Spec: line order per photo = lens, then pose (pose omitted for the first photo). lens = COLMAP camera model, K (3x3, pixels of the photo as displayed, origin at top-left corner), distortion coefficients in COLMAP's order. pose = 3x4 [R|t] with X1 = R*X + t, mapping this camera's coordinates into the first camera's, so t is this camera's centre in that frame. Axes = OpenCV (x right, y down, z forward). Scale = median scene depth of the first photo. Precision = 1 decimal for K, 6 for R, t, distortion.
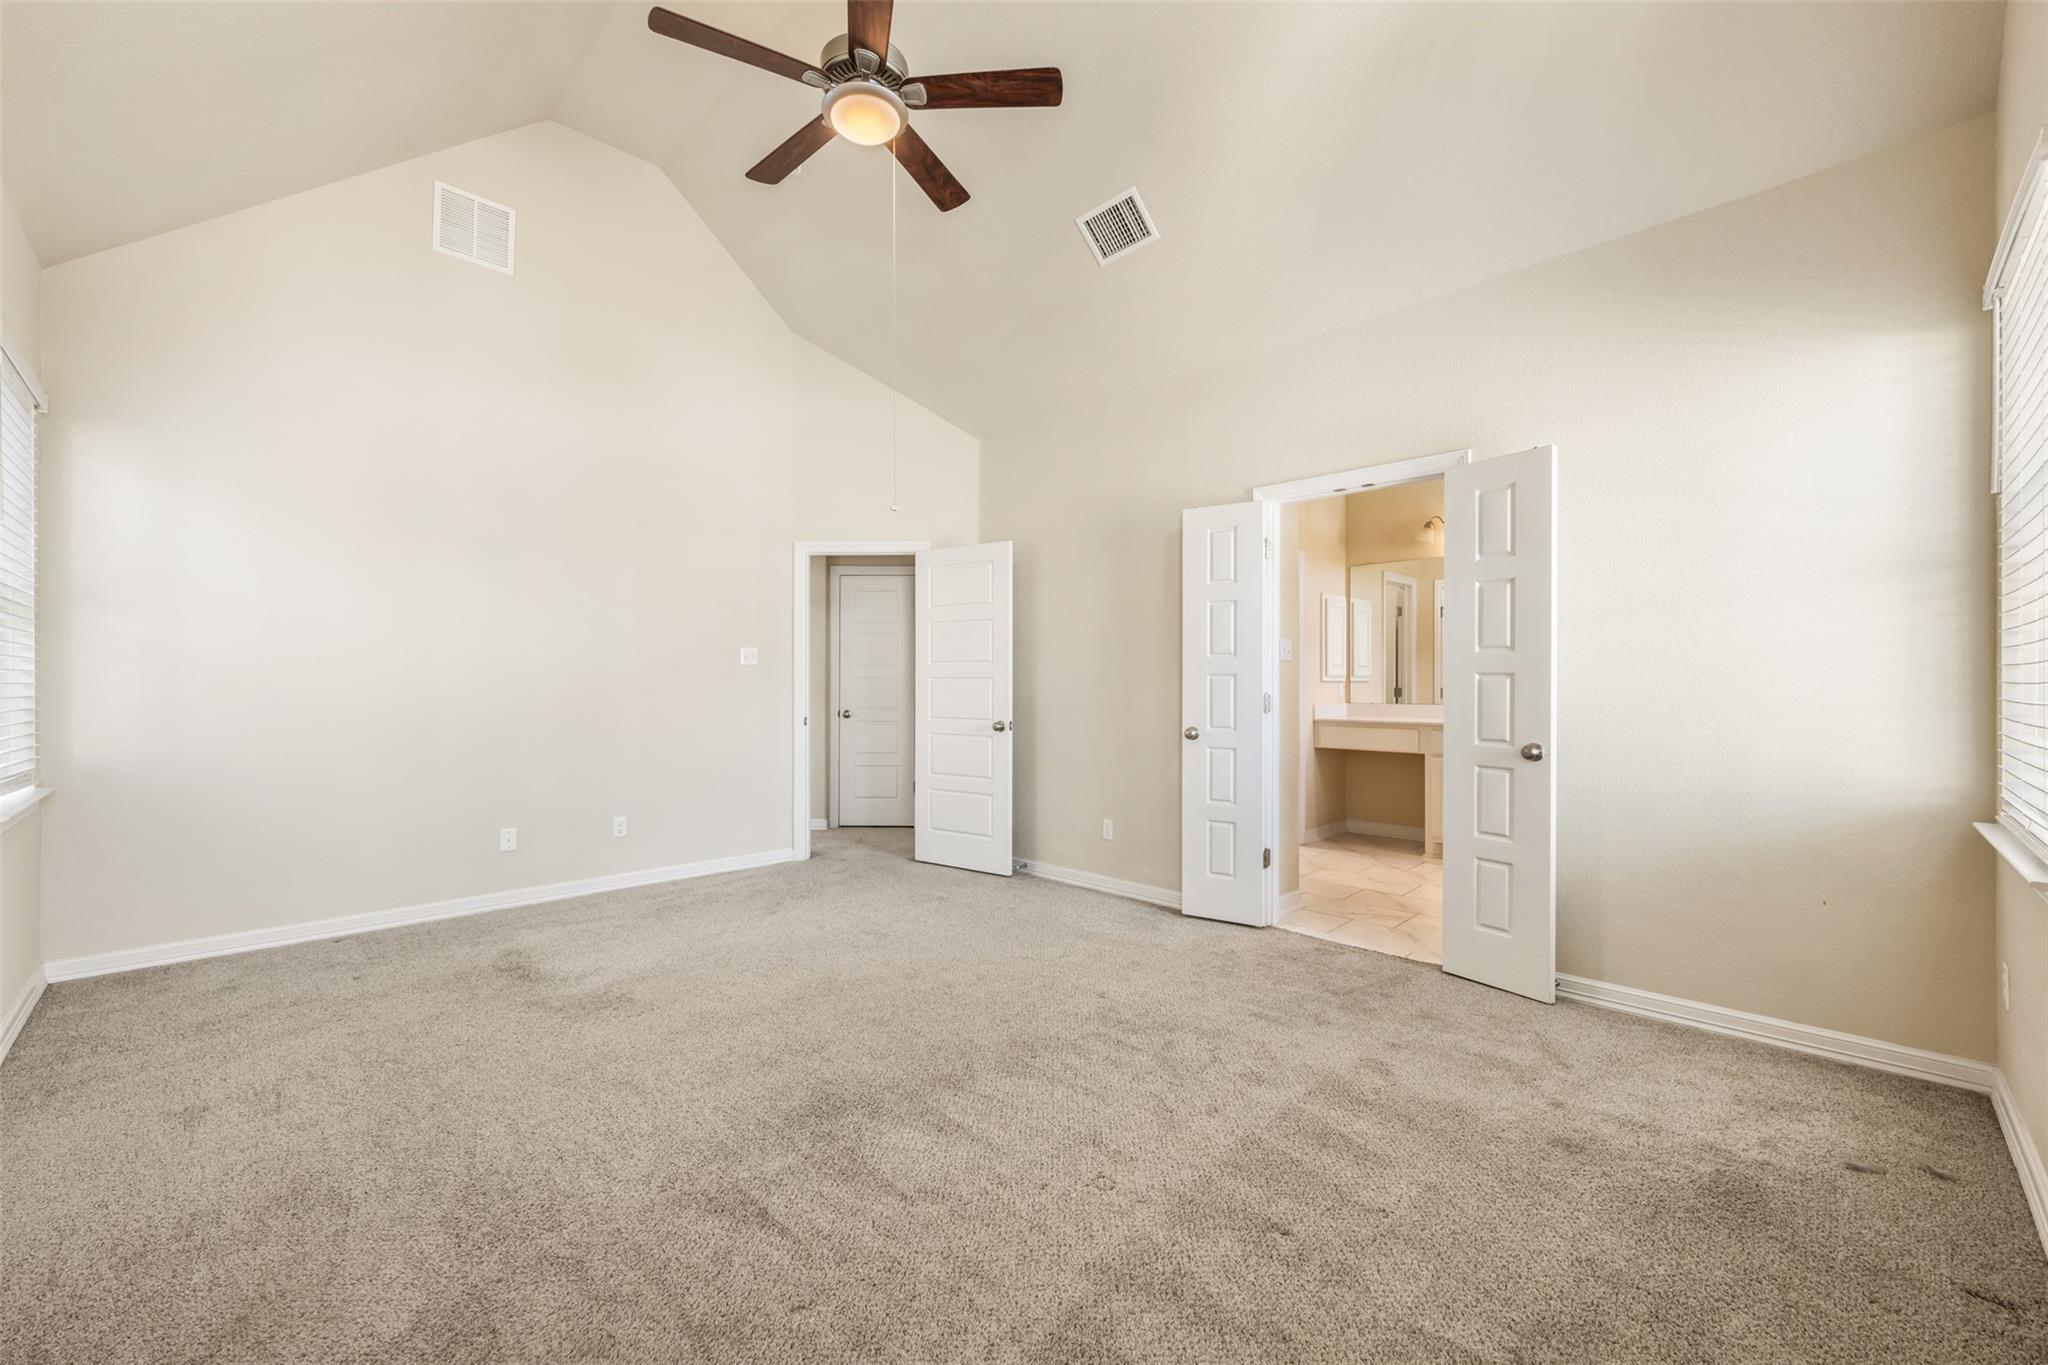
lens RADIAL K [[813.3, 0, 1024.0], [0, 813.3, 682.5], [0, 0, 1]] dist [0.000213, -0.000250]
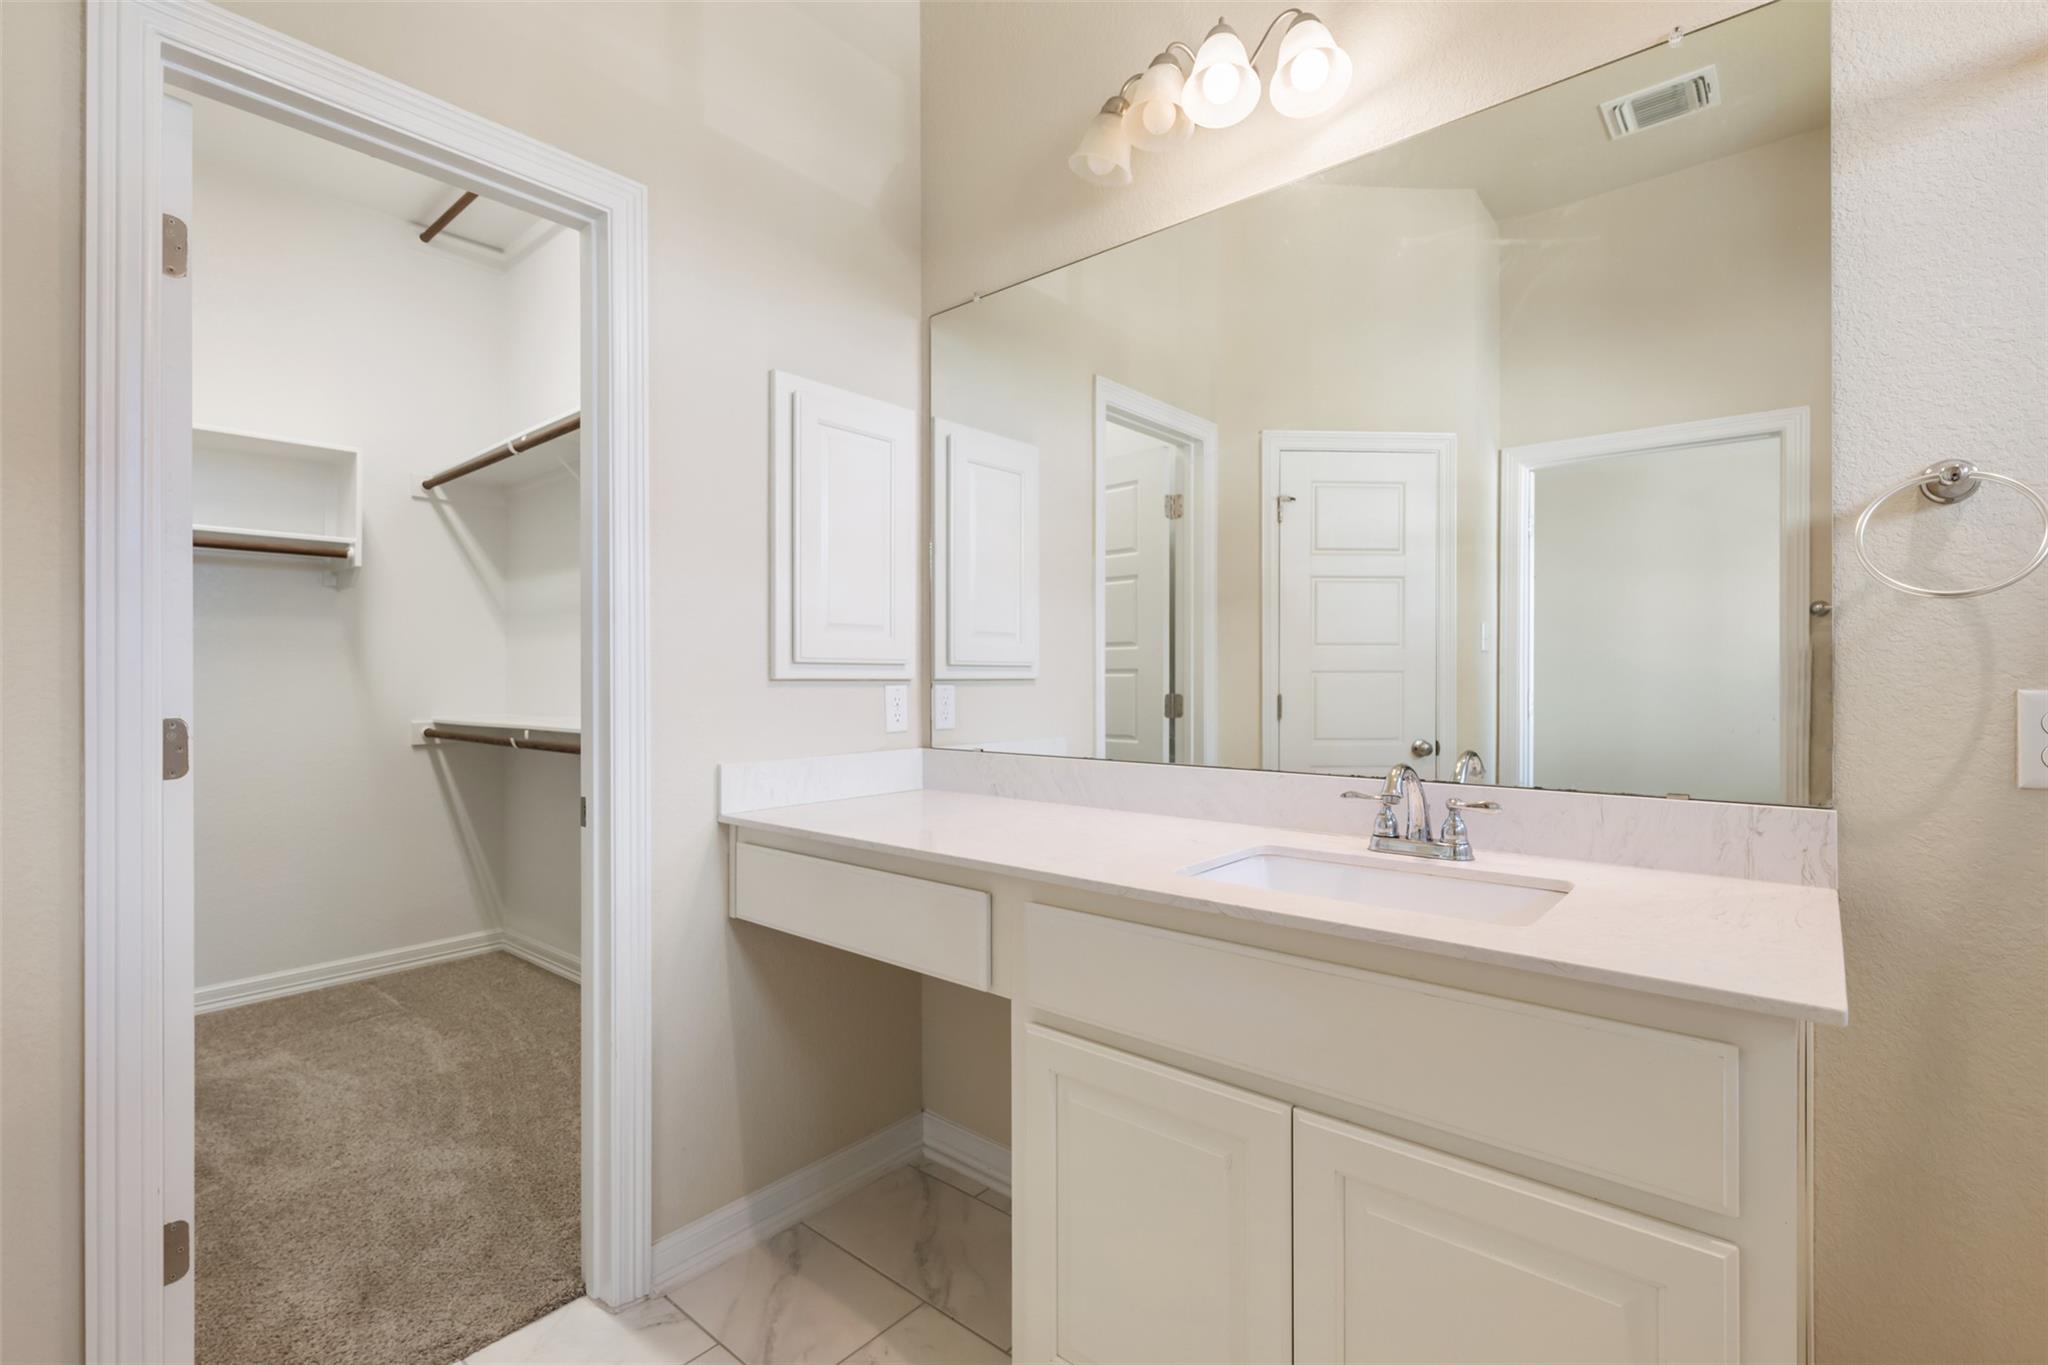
lens RADIAL K [[932.1, 0, 1019.4], [0, 932.1, 678.6], [0, 0, 1]] dist [0.001744, 0.000204]
pose [[0.997312, -0.001171, 0.073260, 0.409193], [0.001287, 0.999998, -0.001540, -0.001036], [-0.073258, 0.001630, 0.997312, 0.636114]]
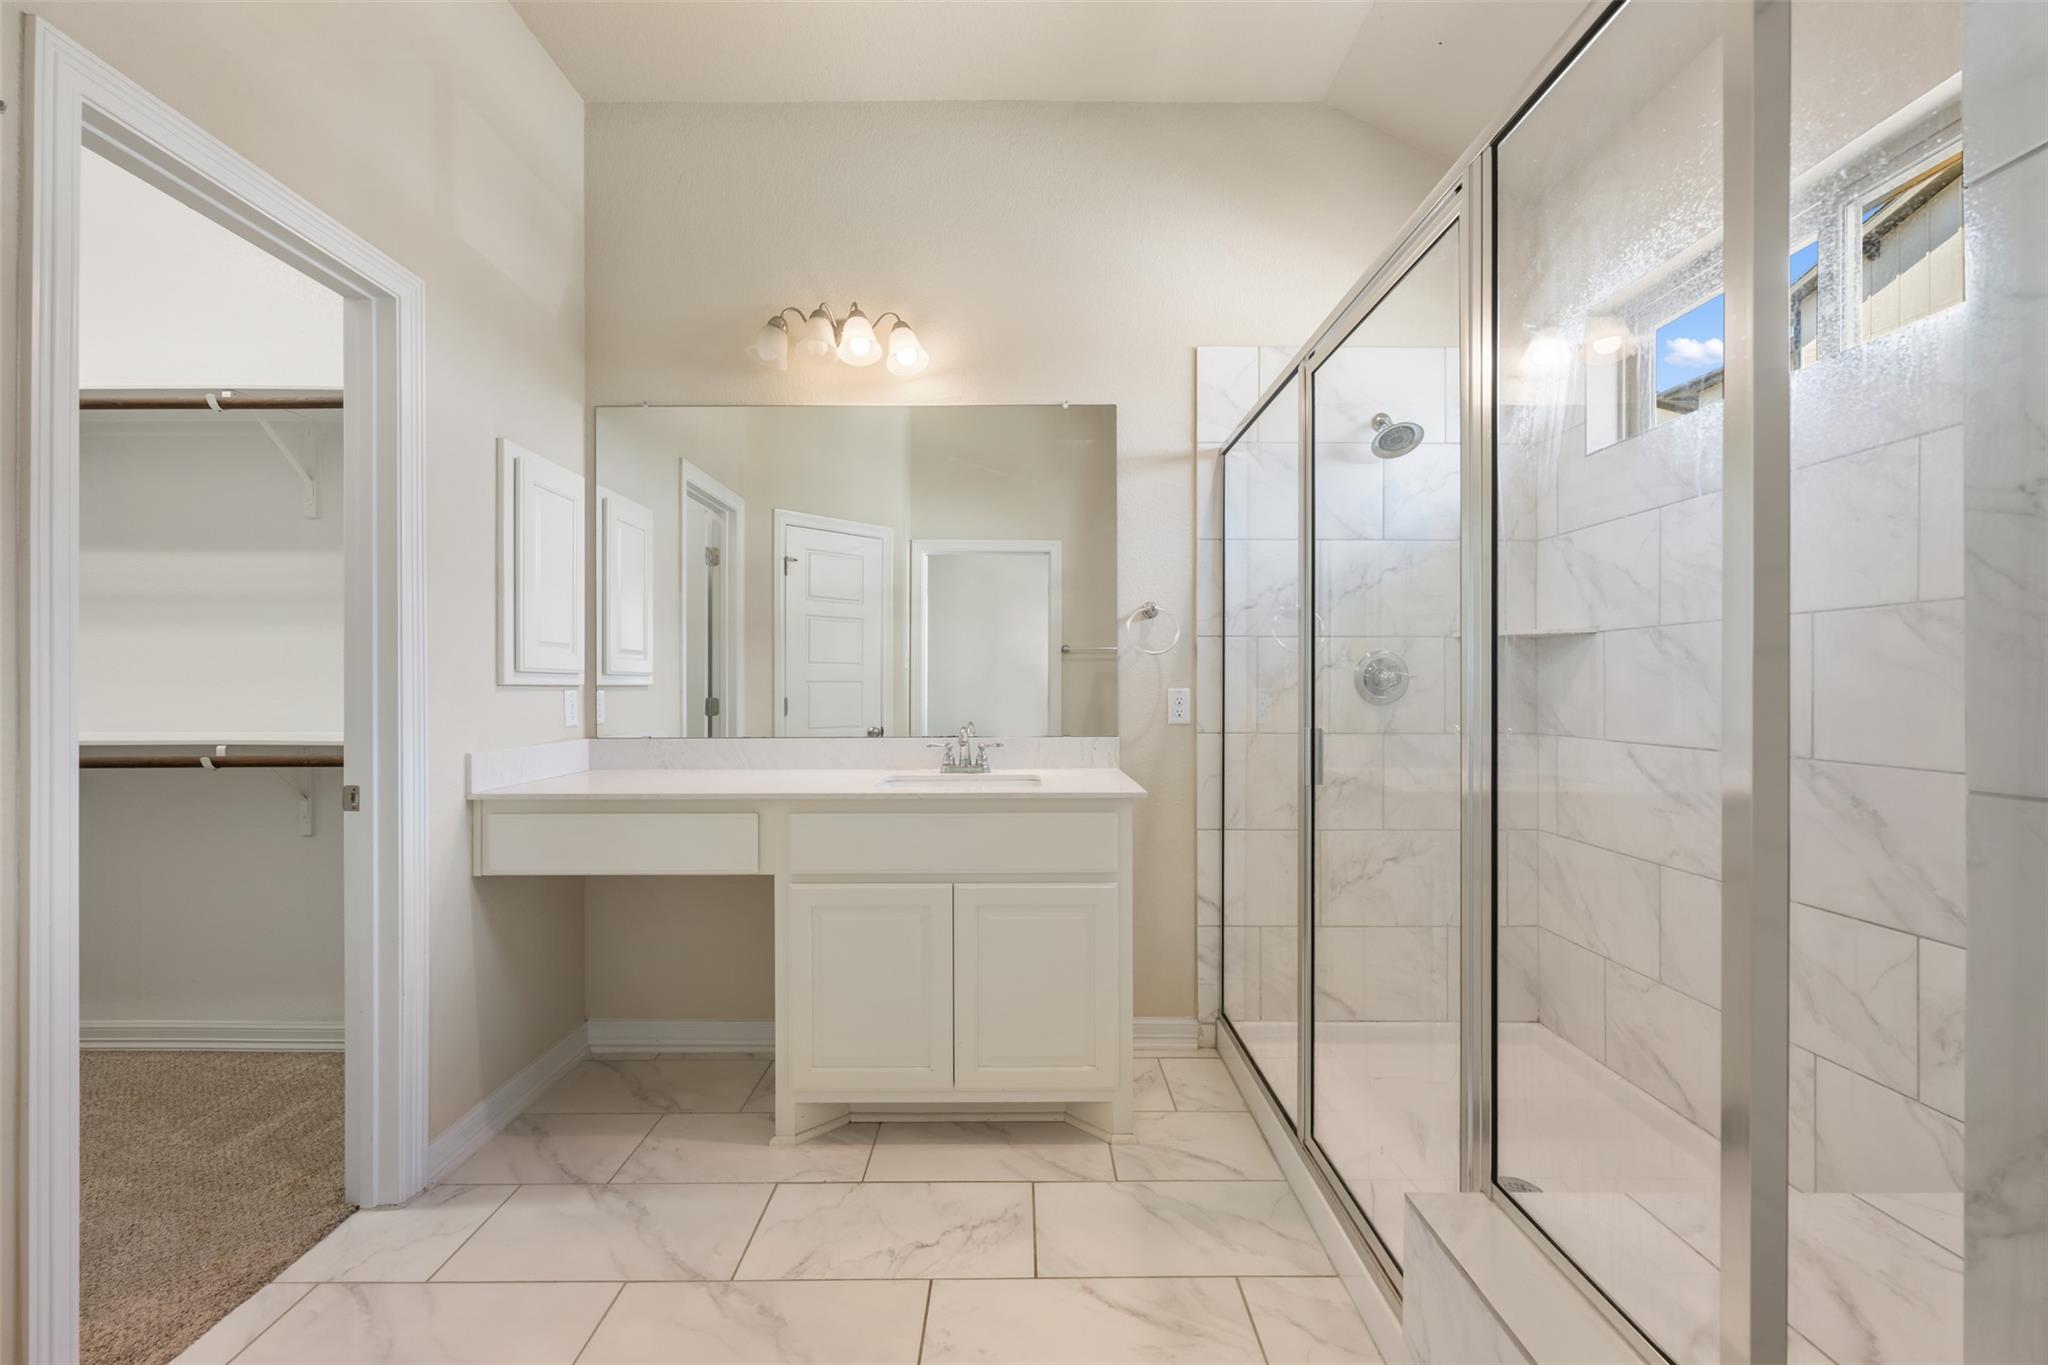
lens RADIAL K [[813.3, 0, 1024.0], [0, 813.3, 682.5], [0, 0, 1]] dist [0.000213, -0.000250]
pose [[0.703658, 0.002247, 0.710536, 0.261260], [0.003960, 0.999967, -0.007085, 0.000891], [-0.710528, 0.007799, 0.703626, 0.556753]]
